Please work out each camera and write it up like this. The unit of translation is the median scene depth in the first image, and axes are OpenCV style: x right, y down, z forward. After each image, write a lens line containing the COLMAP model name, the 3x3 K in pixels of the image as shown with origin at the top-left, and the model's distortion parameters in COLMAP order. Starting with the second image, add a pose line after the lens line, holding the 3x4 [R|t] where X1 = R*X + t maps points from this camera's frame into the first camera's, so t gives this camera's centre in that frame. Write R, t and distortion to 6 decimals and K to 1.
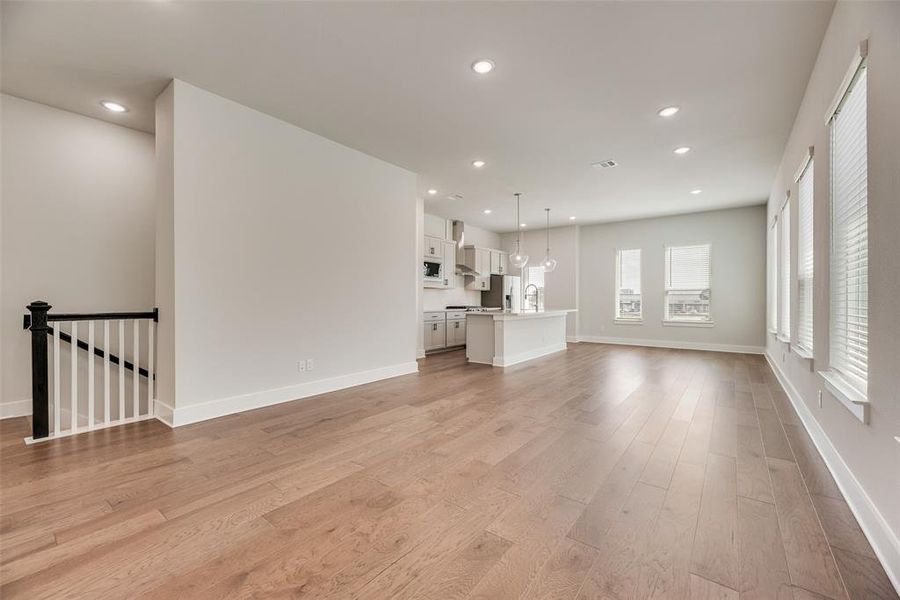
lens RADIAL K [[365.6, 0, 451.1], [0, 365.6, 299.3], [0, 0, 1]] dist [0.002010, 0.000539]
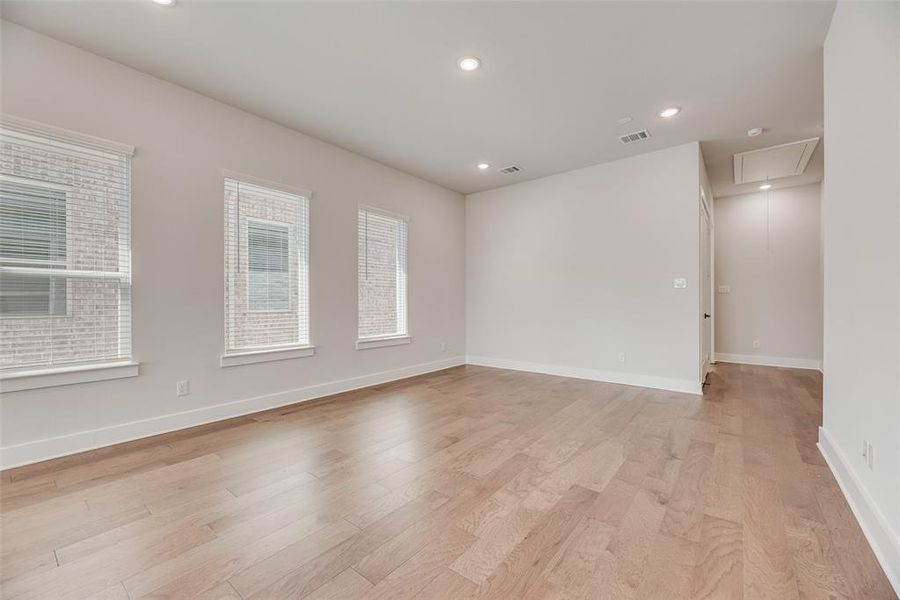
lens RADIAL K [[365.6, 0, 450.6], [0, 365.6, 301.5], [0, 0, 1]] dist [0.002010, 0.000539]
pose [[-0.999834, 0.004961, 0.017515, 0.116917], [0.005010, 0.999984, 0.002770, -0.005594], [-0.017501, 0.002857, -0.999843, 1.904829]]
